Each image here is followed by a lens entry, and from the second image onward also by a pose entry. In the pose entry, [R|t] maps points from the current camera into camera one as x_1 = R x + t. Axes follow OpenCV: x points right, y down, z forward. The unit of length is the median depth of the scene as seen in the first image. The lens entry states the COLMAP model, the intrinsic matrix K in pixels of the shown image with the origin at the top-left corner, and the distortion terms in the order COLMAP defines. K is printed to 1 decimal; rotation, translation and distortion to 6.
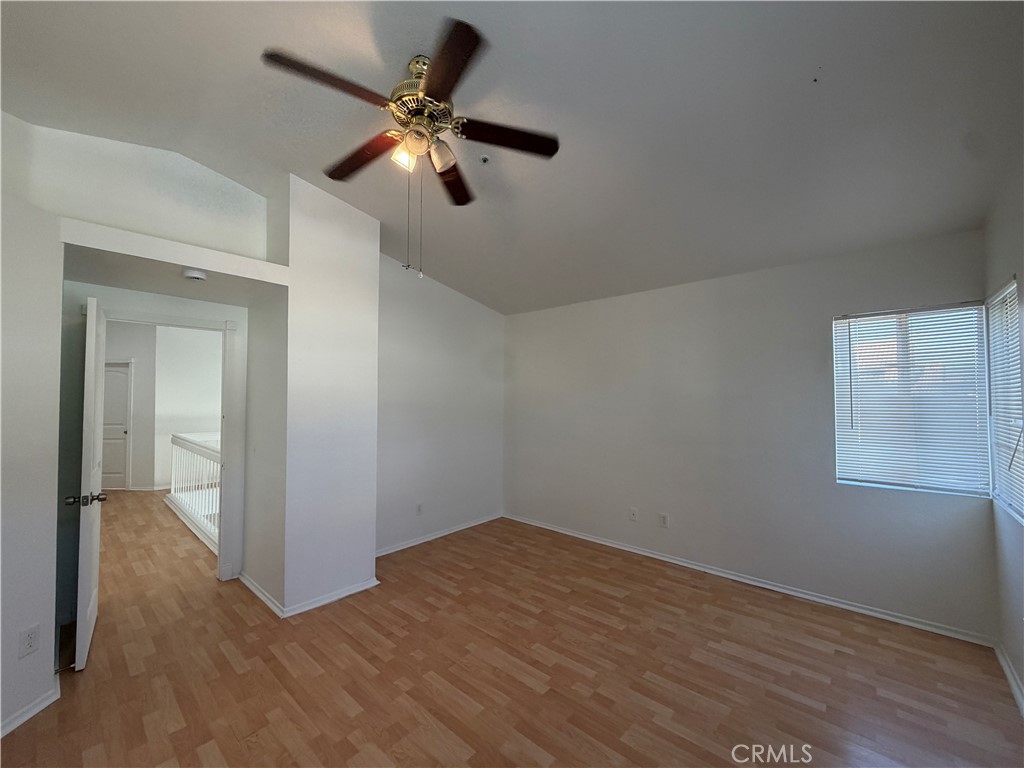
lens RADIAL K [[408.4, 0, 509.0], [0, 408.4, 382.4], [0, 0, 1]] dist [0.000995, 0.000041]
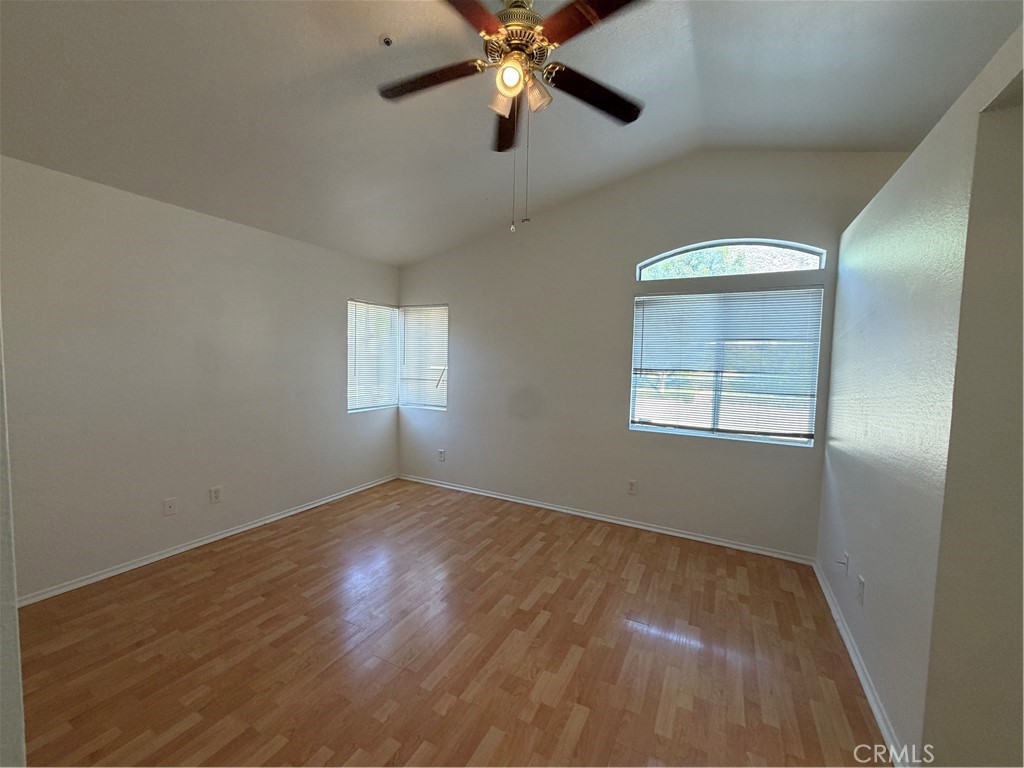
lens RADIAL K [[408.4, 0, 509.7], [0, 408.4, 385.0], [0, 0, 1]] dist [0.000995, 0.000041]
pose [[-0.236763, -0.065739, 0.969341, -0.773675], [-0.057044, 0.996928, 0.053677, 0.033183], [-0.969891, -0.042586, -0.239786, 0.813256]]
